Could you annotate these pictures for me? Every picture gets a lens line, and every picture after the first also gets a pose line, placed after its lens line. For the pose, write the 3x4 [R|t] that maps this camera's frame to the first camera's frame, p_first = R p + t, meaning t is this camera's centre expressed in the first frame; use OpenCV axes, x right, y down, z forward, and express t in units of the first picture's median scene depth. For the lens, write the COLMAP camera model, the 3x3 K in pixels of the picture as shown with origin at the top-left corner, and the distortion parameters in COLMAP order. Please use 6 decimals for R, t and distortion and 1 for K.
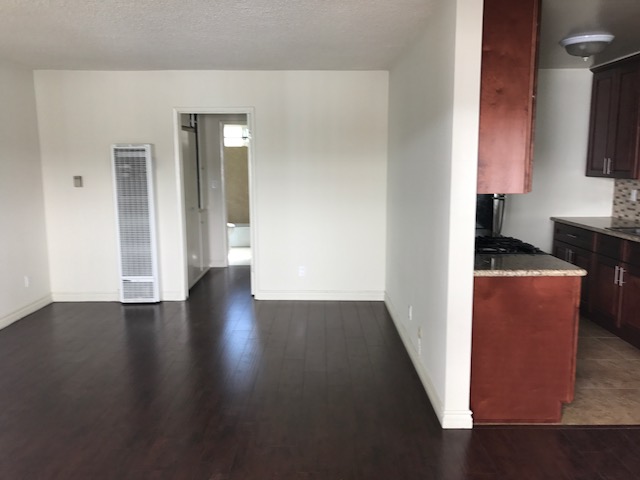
lens RADIAL K [[515.9, 0, 320.0], [0, 515.9, 240.0], [0, 0, 1]] dist [0.041570, 0.001398]
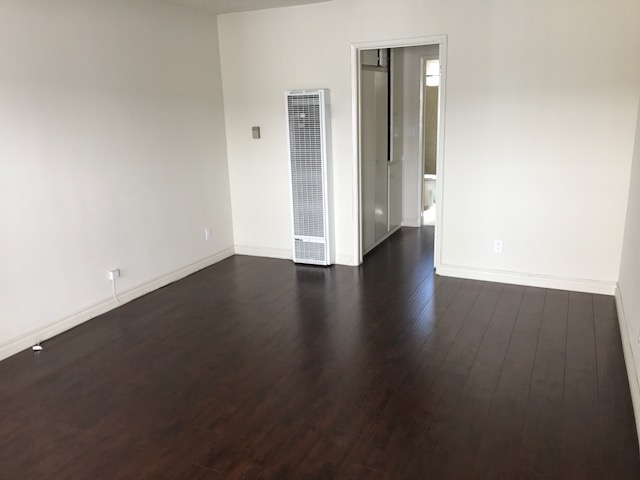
lens RADIAL K [[515.9, 0, 320.0], [0, 515.9, 240.0], [0, 0, 1]] dist [0.041570, 0.001398]
pose [[0.899992, 0.086388, -0.427259, 0.060983], [-0.037057, 0.991780, 0.122471, -0.036593], [0.434327, -0.094389, 0.895796, 0.177274]]
